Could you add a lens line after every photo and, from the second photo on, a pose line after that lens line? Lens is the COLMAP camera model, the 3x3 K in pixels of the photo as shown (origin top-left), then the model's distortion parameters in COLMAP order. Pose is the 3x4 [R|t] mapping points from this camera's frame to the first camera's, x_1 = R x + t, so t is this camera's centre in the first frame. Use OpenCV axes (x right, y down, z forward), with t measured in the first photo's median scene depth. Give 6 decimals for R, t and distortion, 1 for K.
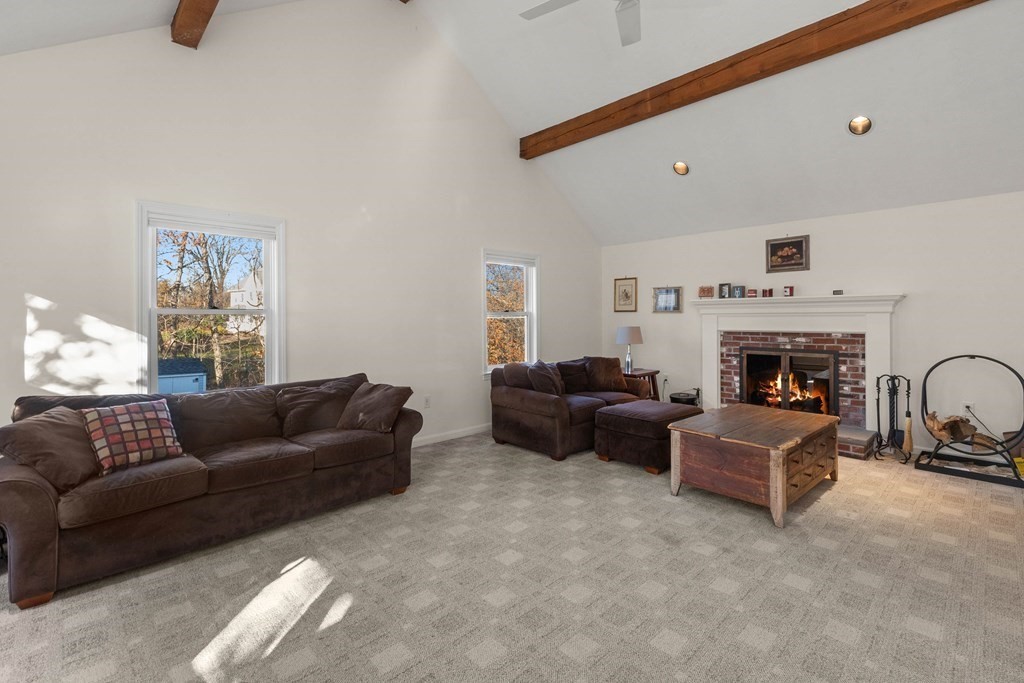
lens RADIAL K [[463.3, 0, 518.1], [0, 463.3, 317.9], [0, 0, 1]] dist [0.005930, 0.000251]
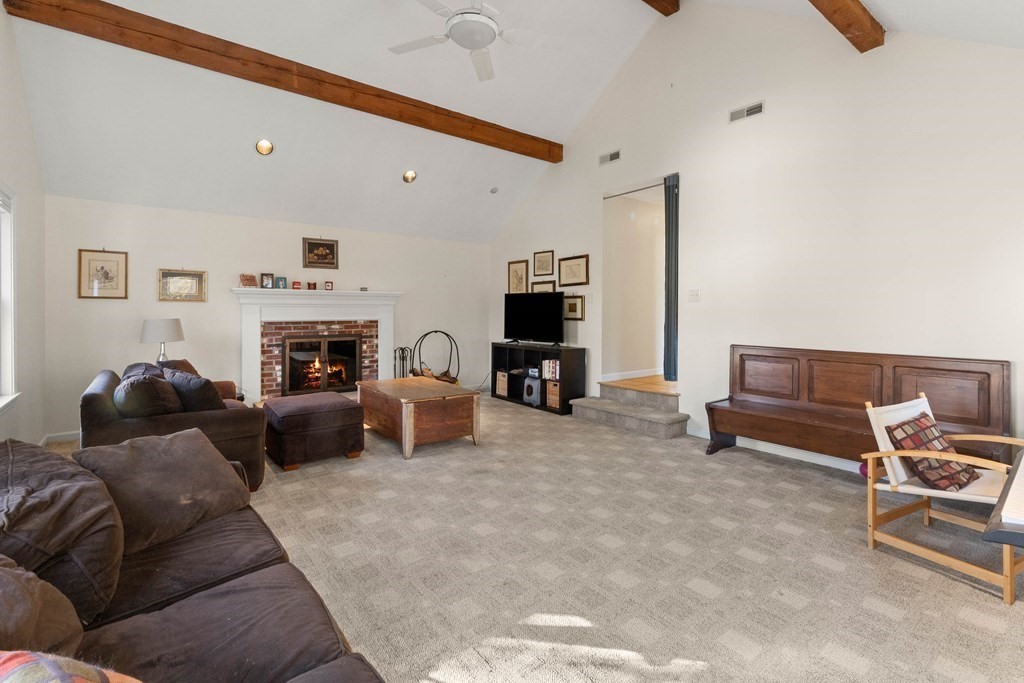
lens RADIAL K [[463.3, 0, 519.4], [0, 463.3, 311.7], [0, 0, 1]] dist [0.005930, 0.000251]
pose [[0.103339, -0.000144, 0.994646, -0.529887], [-0.002659, 0.999996, 0.000421, 0.006237], [-0.994643, -0.002688, 0.103338, 0.398651]]
